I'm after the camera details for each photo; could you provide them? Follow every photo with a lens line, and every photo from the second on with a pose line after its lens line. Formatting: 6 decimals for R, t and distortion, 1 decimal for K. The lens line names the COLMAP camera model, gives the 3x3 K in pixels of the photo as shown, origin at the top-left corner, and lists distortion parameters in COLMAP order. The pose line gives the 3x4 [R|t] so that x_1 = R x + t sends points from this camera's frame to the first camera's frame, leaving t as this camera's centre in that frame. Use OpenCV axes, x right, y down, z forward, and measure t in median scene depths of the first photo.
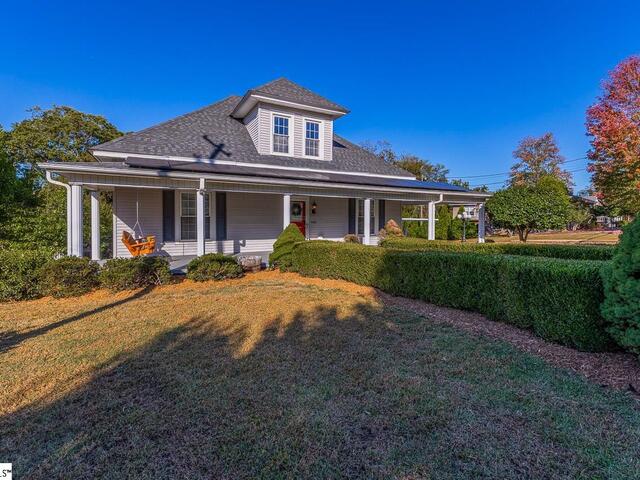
lens RADIAL K [[307.3, 0, 318.5], [0, 307.3, 241.1], [0, 0, 1]] dist [-0.000538, -0.000111]
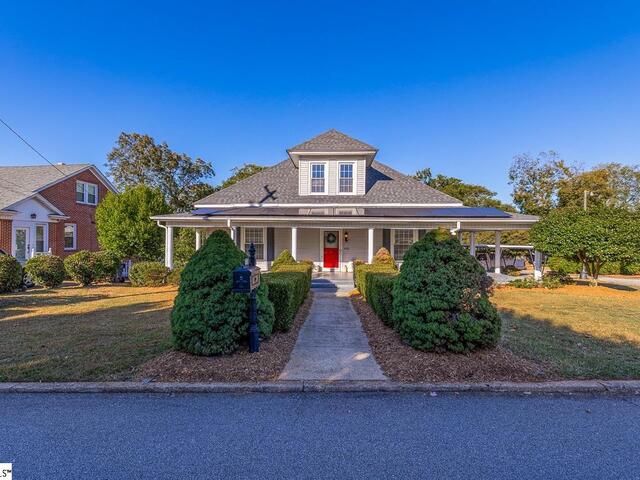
lens RADIAL K [[307.3, 0, 318.5], [0, 307.3, 241.1], [0, 0, 1]] dist [-0.000538, -0.000111]
pose [[0.852435, -0.000408, -0.522833, 0.524573], [-0.040881, 0.996886, -0.067430, -0.009613], [0.521232, 0.078853, 0.849764, -0.032741]]
